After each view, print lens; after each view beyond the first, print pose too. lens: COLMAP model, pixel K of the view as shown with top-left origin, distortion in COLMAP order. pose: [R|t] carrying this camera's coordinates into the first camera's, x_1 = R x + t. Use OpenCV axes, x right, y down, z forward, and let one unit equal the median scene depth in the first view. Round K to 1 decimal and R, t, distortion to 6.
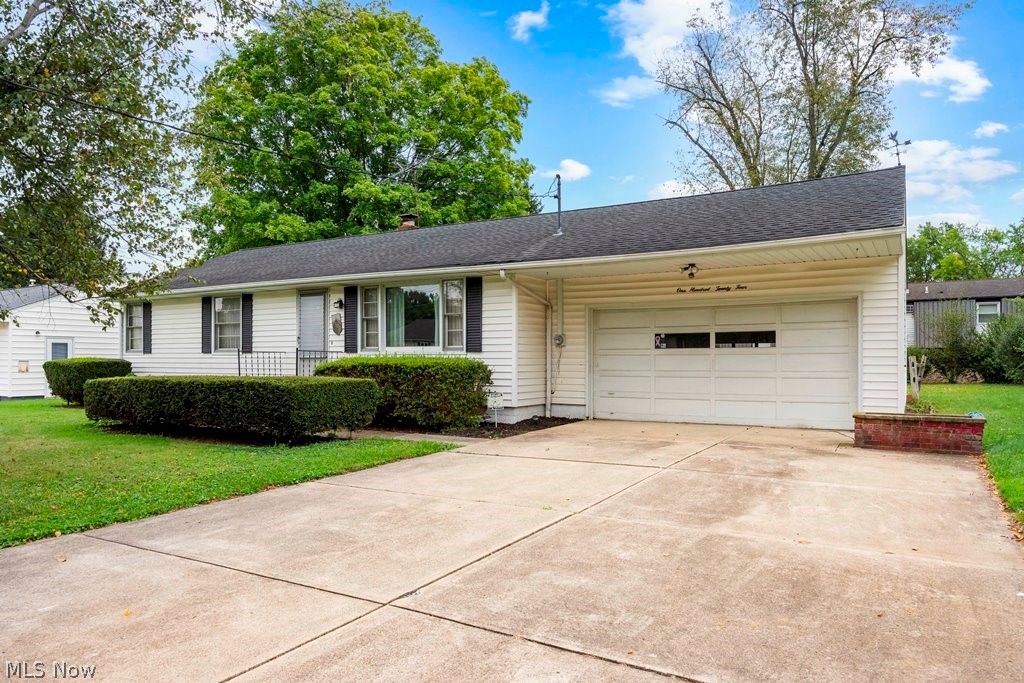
lens RADIAL K [[670.3, 0, 513.2], [0, 670.3, 343.8], [0, 0, 1]] dist [-0.001793, 0.003603]
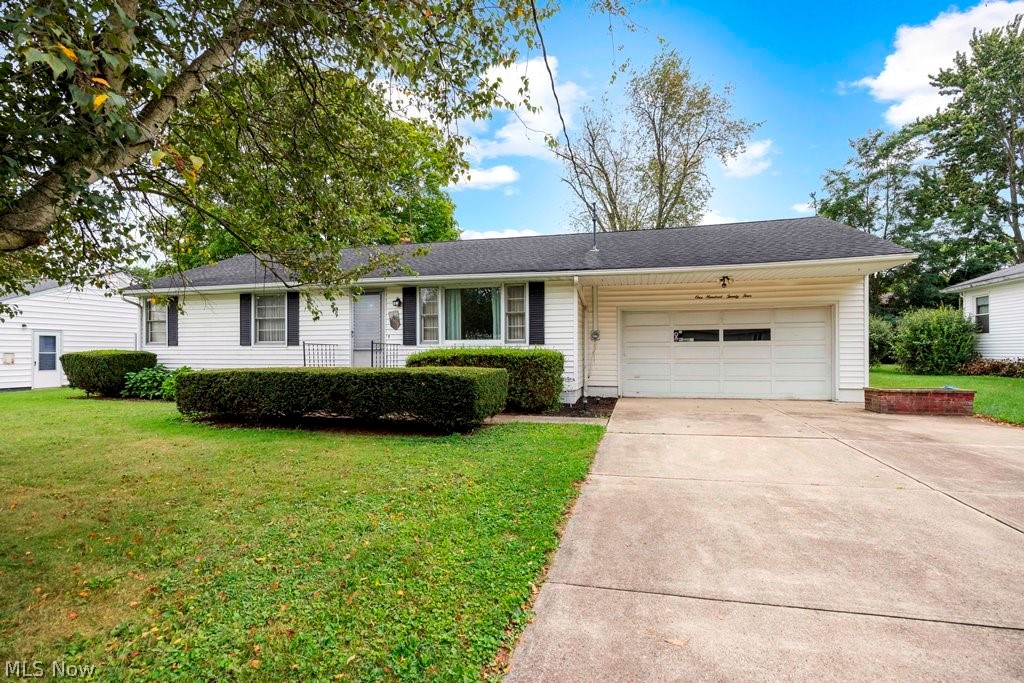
lens RADIAL K [[473.3, 0, 513.9], [0, 473.3, 342.2], [0, 0, 1]] dist [-0.019848, 0.001298]
pose [[0.961099, 0.001799, 0.276198, -0.319494], [-0.003233, 0.999984, 0.004738, 0.004351], [-0.276185, -0.005446, 0.961089, 0.192766]]
